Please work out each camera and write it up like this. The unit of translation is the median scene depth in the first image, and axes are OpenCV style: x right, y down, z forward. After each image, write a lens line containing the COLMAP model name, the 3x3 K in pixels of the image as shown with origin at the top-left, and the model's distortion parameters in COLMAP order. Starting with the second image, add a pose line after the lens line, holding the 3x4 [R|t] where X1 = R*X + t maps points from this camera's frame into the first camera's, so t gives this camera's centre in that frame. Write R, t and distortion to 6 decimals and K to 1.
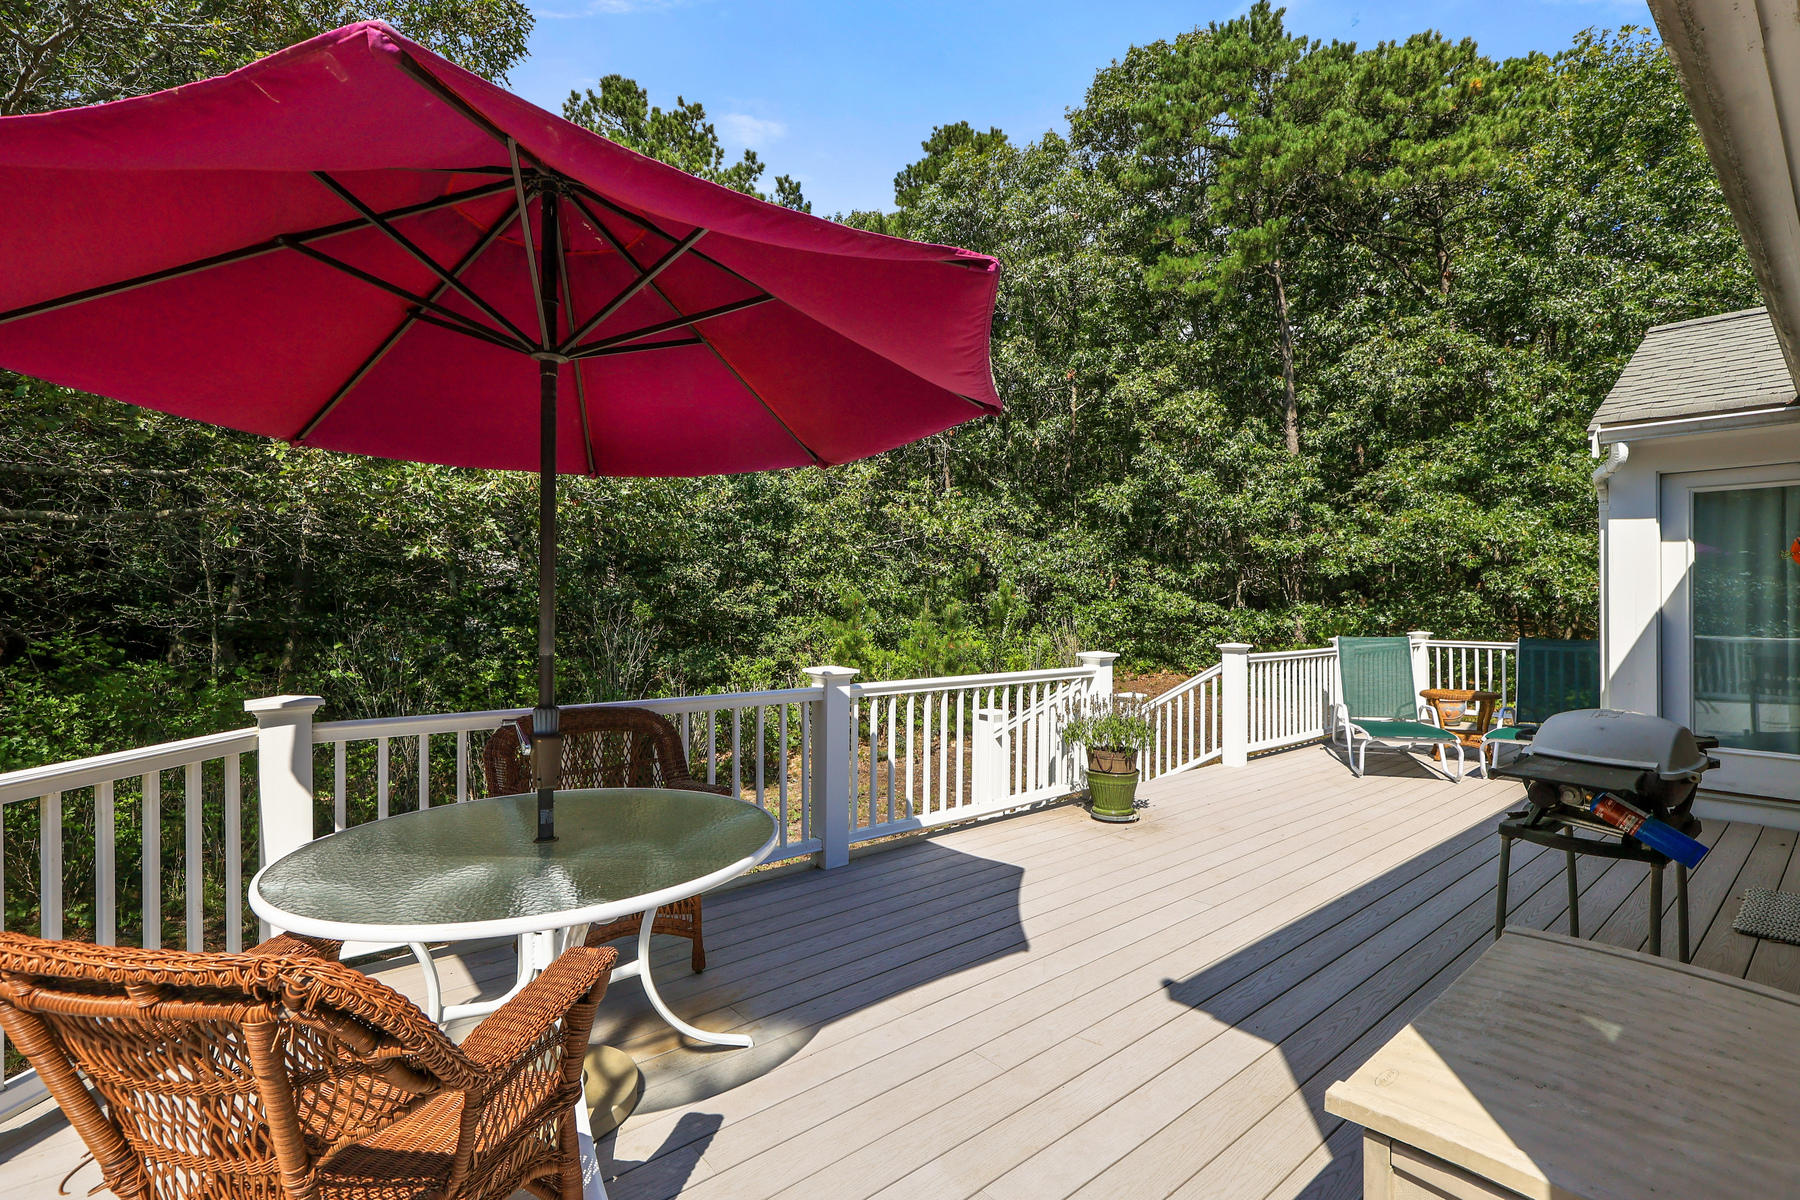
lens RADIAL K [[823.1, 0, 911.9], [0, 823.1, 596.5], [0, 0, 1]] dist [0.005868, -0.000219]
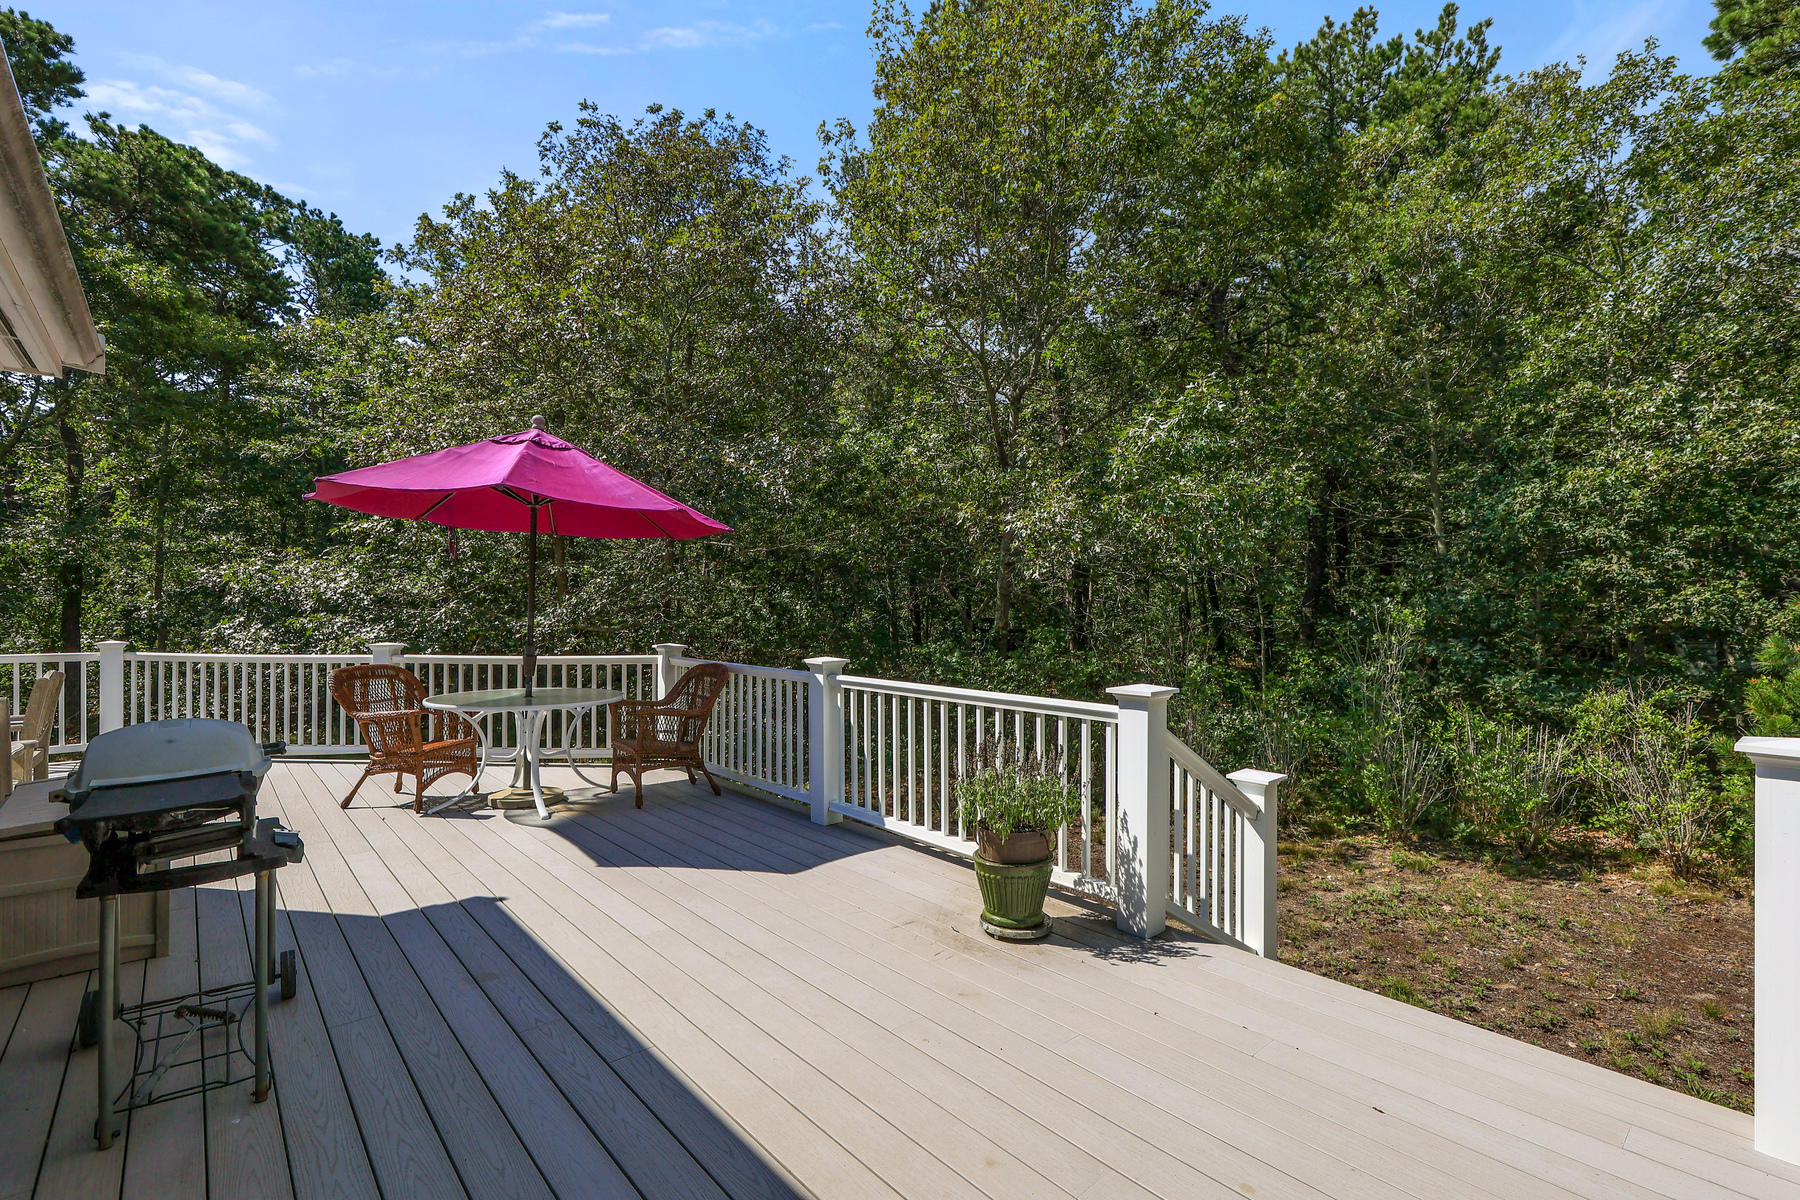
lens RADIAL K [[823.1, 0, 911.4], [0, 823.1, 608.1], [0, 0, 1]] dist [0.005868, -0.000219]
pose [[0.016520, -0.001936, -0.999862, 0.342279], [0.006244, 0.999979, -0.001833, 0.006125], [0.999844, -0.006212, 0.016532, 0.347162]]
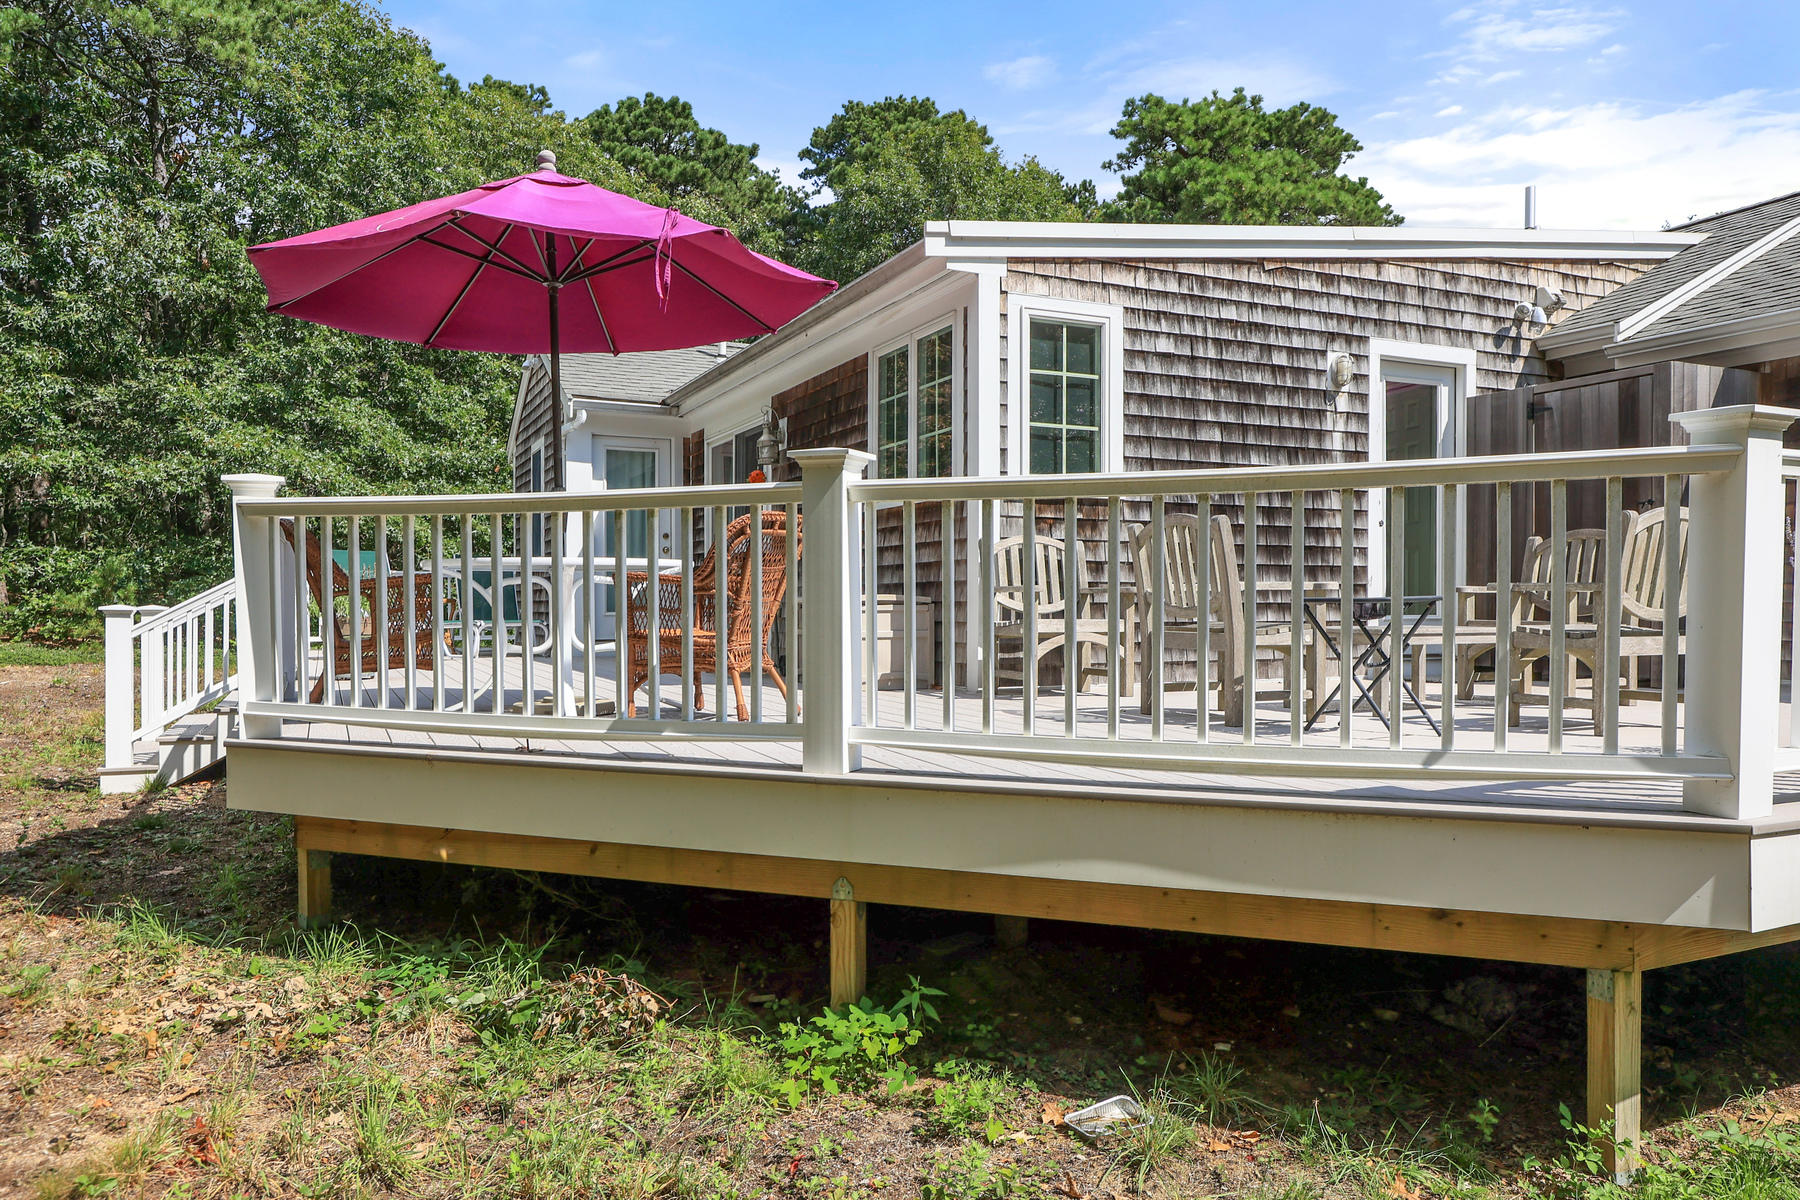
lens RADIAL K [[1231.2, 0, 963.9], [0, 1231.2, 619.6], [0, 0, 1]] dist [0.012560, -0.007795]
pose [[0.236134, -0.016421, 0.971582, -0.407672], [-0.005363, 0.999820, 0.018201, 0.053103], [-0.971706, -0.009509, 0.236004, -0.072689]]
